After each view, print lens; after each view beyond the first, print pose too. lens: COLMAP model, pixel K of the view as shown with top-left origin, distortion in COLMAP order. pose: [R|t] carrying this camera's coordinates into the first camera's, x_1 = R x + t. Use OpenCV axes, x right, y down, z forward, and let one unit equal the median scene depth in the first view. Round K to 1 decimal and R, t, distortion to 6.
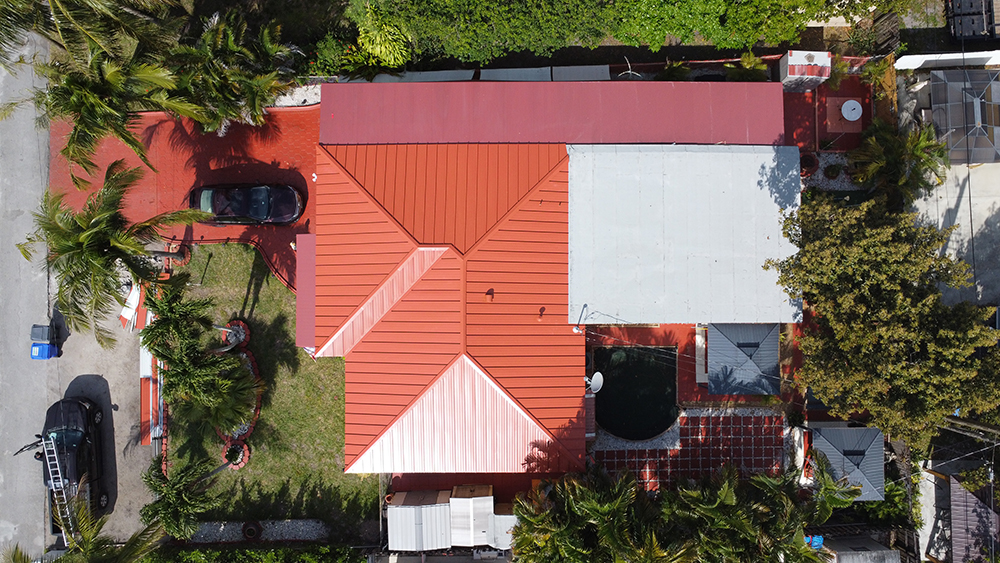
lens RADIAL K [[722.3, 0, 498.1], [0, 722.3, 275.7], [0, 0, 1]] dist [-0.018409, -0.020433]
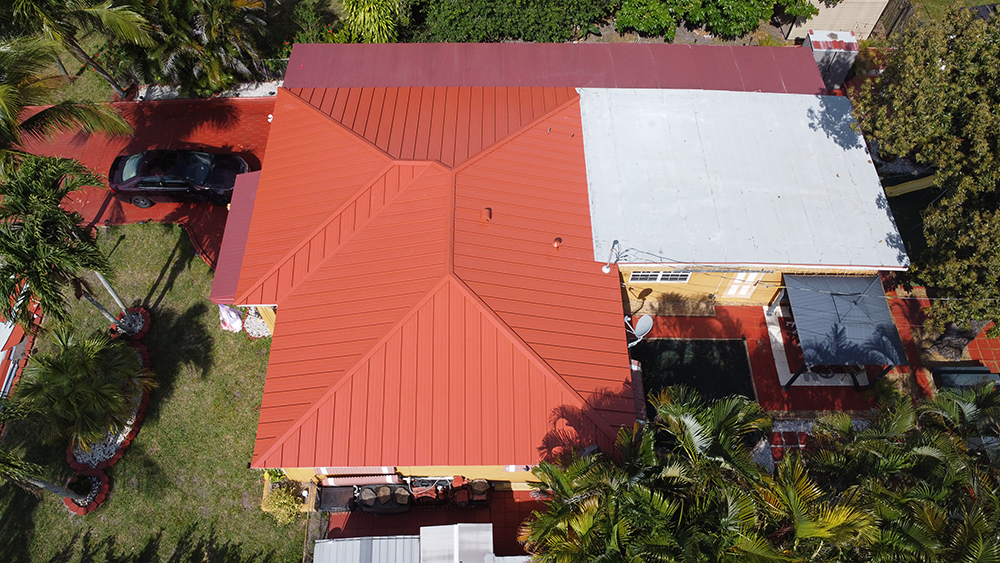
lens RADIAL K [[722.3, 0, 498.1], [0, 722.3, 282.5], [0, 0, 1]] dist [-0.018409, -0.020433]
pose [[0.999742, -0.000712, 0.022700, -0.015100], [0.011739, 0.871832, -0.489664, 0.415448], [-0.019442, 0.489804, 0.871616, 0.363479]]
